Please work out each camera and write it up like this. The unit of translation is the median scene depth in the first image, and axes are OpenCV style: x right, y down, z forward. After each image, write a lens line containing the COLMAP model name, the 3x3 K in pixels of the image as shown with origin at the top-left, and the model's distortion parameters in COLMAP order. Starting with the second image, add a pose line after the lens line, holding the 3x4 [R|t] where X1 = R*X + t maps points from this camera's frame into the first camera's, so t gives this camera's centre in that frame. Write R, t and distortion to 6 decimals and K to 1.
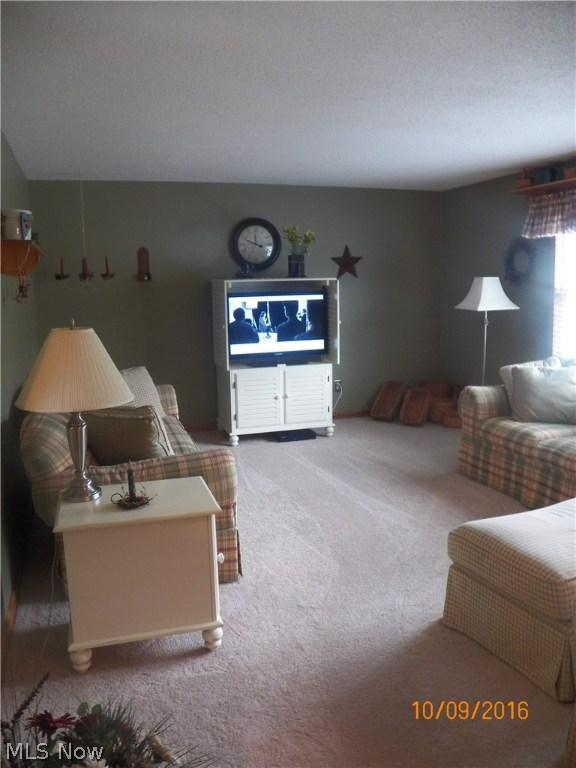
lens RADIAL K [[625.4, 0, 288.0], [0, 625.4, 384.0], [0, 0, 1]] dist [-0.142304, 0.097046]
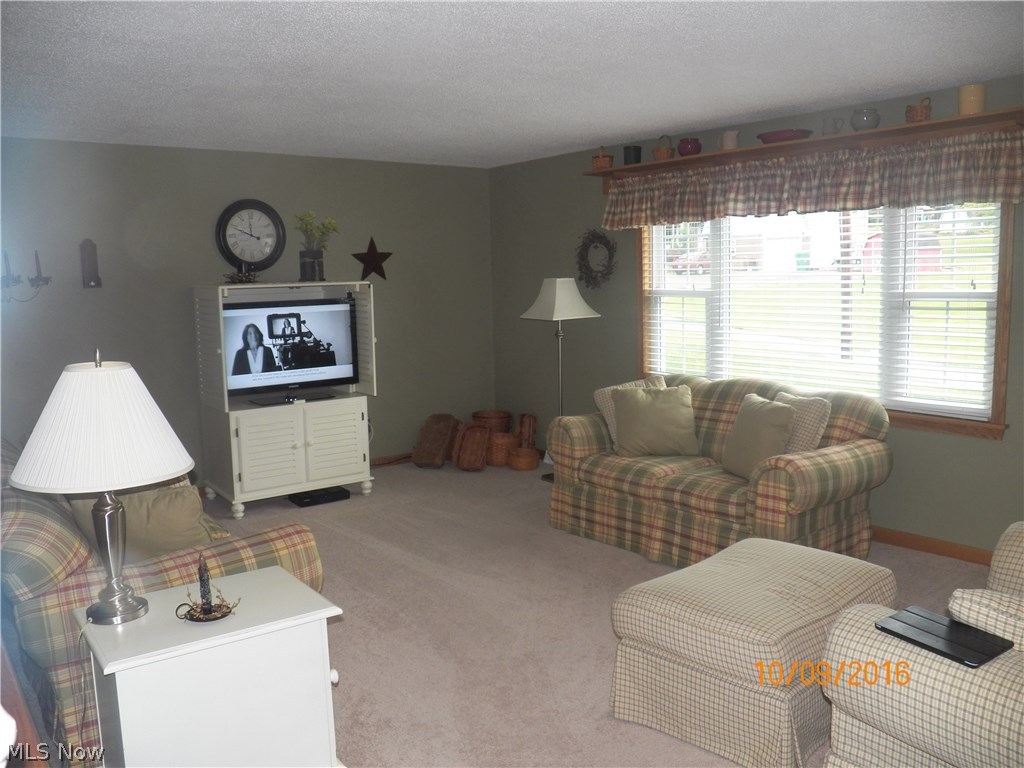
lens RADIAL K [[833.8, 0, 512.0], [0, 833.8, 384.0], [0, 0, 1]] dist [-0.142304, 0.097046]
pose [[0.940791, -0.043449, 0.336190, -0.110363], [0.056802, 0.997935, -0.029982, -0.008374], [-0.334193, 0.047303, 0.941317, 0.011846]]
